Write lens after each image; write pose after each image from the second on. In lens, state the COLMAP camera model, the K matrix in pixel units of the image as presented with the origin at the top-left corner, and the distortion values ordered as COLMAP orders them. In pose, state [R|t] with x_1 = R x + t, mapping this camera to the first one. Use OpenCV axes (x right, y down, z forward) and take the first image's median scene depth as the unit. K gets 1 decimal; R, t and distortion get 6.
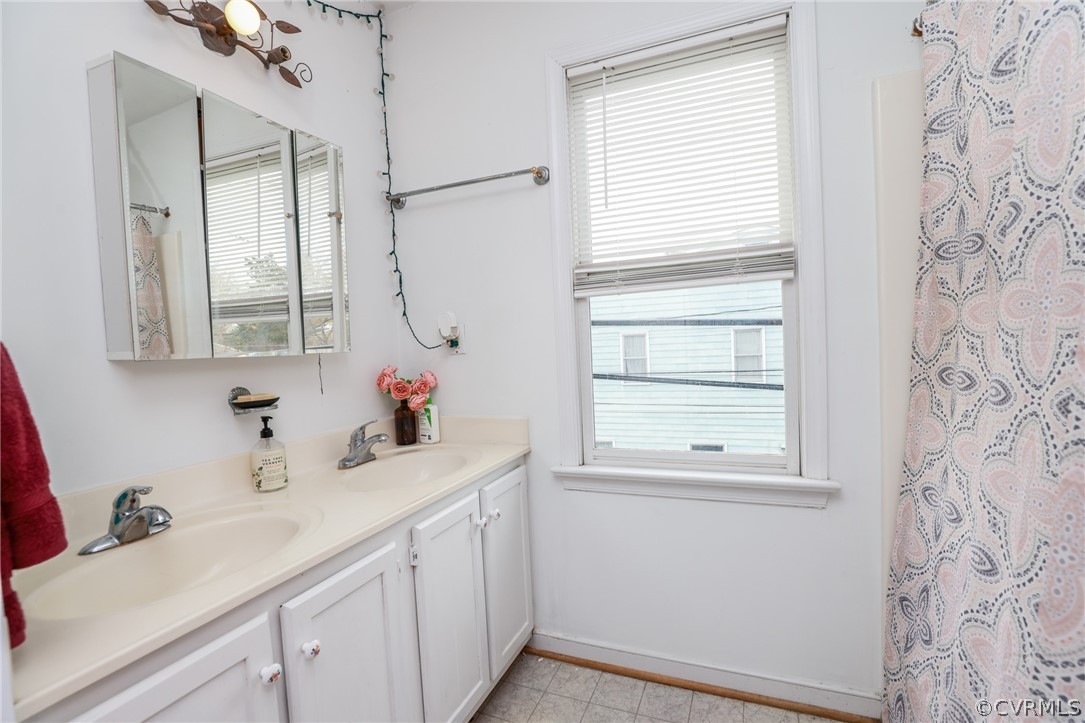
lens RADIAL K [[499.3, 0, 548.3], [0, 499.3, 363.5], [0, 0, 1]] dist [-0.036407, 0.006477]
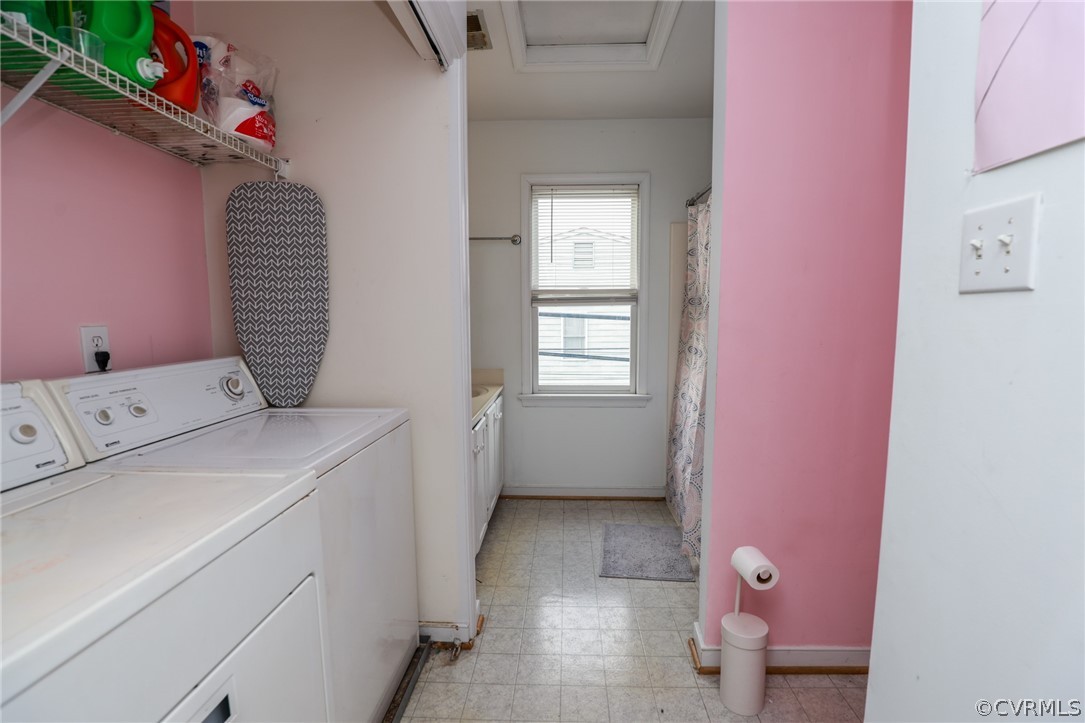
lens RADIAL K [[499.3, 0, 552.3], [0, 499.3, 367.0], [0, 0, 1]] dist [-0.036407, 0.006477]
pose [[0.937731, 0.005505, 0.347319, -0.631629], [-0.023447, 0.998597, 0.047477, 0.008598], [-0.346571, -0.052664, 0.936544, -0.980308]]
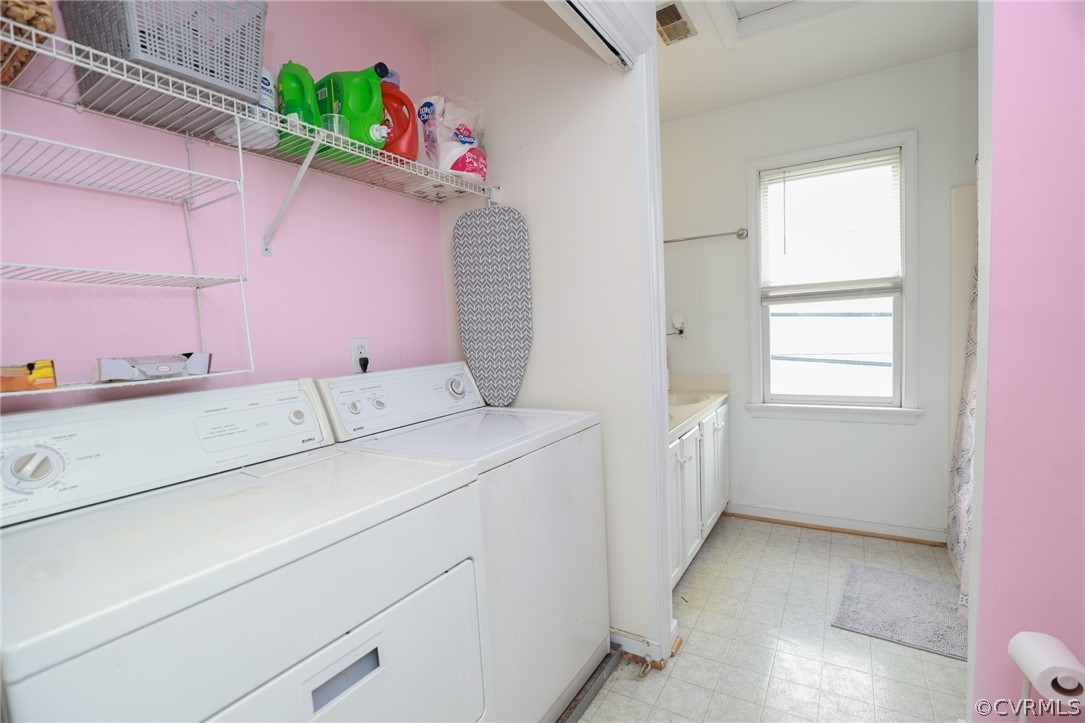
lens RADIAL K [[499.3, 0, 544.0], [0, 499.3, 366.1], [0, 0, 1]] dist [-0.036407, 0.006477]
pose [[0.987267, 0.010310, -0.158739, -0.487487], [-0.004096, 0.999214, 0.039423, 0.014010], [0.159021, -0.038270, 0.986533, -0.955846]]
